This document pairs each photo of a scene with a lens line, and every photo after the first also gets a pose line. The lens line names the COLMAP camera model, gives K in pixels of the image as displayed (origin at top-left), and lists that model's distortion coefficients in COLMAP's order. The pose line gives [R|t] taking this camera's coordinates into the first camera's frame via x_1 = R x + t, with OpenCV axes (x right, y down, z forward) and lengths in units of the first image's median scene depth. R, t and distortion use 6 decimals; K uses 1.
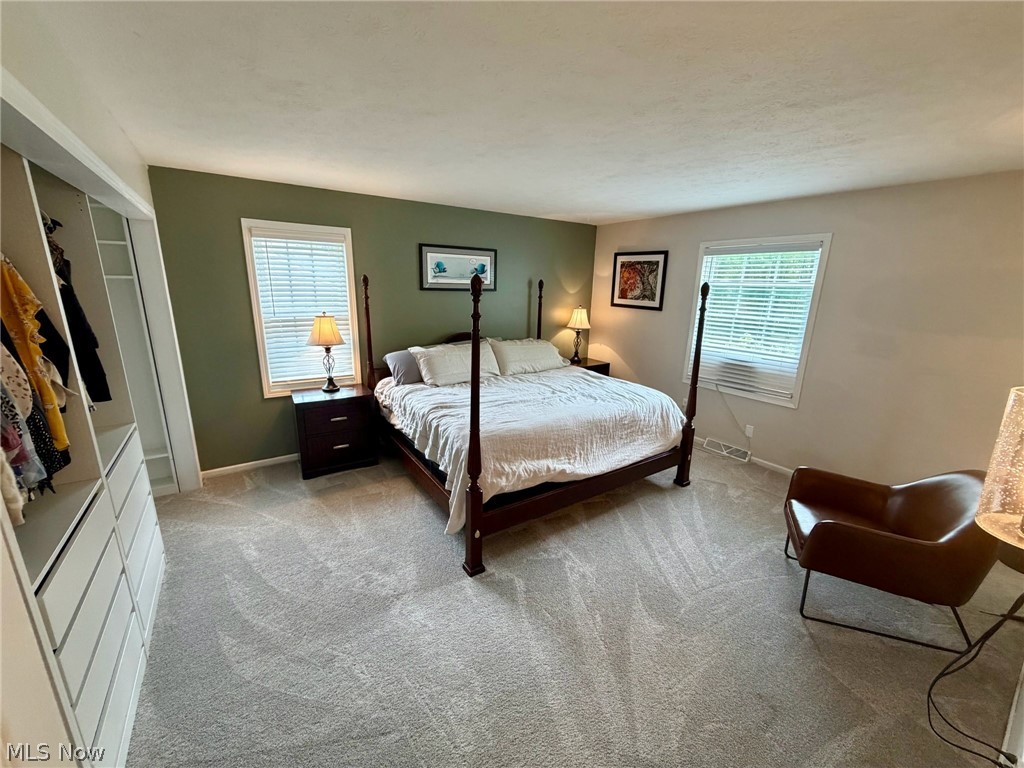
lens RADIAL K [[407.4, 0, 510.9], [0, 407.4, 385.9], [0, 0, 1]] dist [-0.000230, 0.000194]
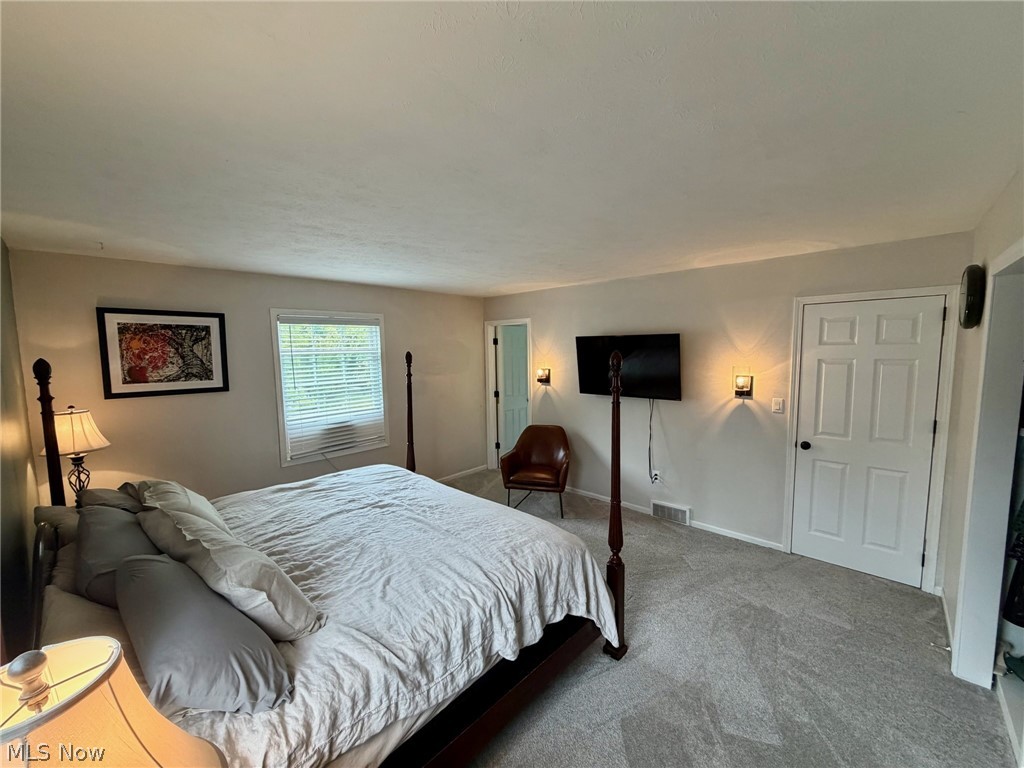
lens RADIAL K [[407.4, 0, 508.8], [0, 407.4, 383.5], [0, 0, 1]] dist [-0.000230, 0.000194]
pose [[-0.220304, -0.107753, 0.969461, -0.483900], [0.248901, 0.954768, 0.162681, -0.196692], [-0.943141, 0.277140, -0.183519, 0.666136]]
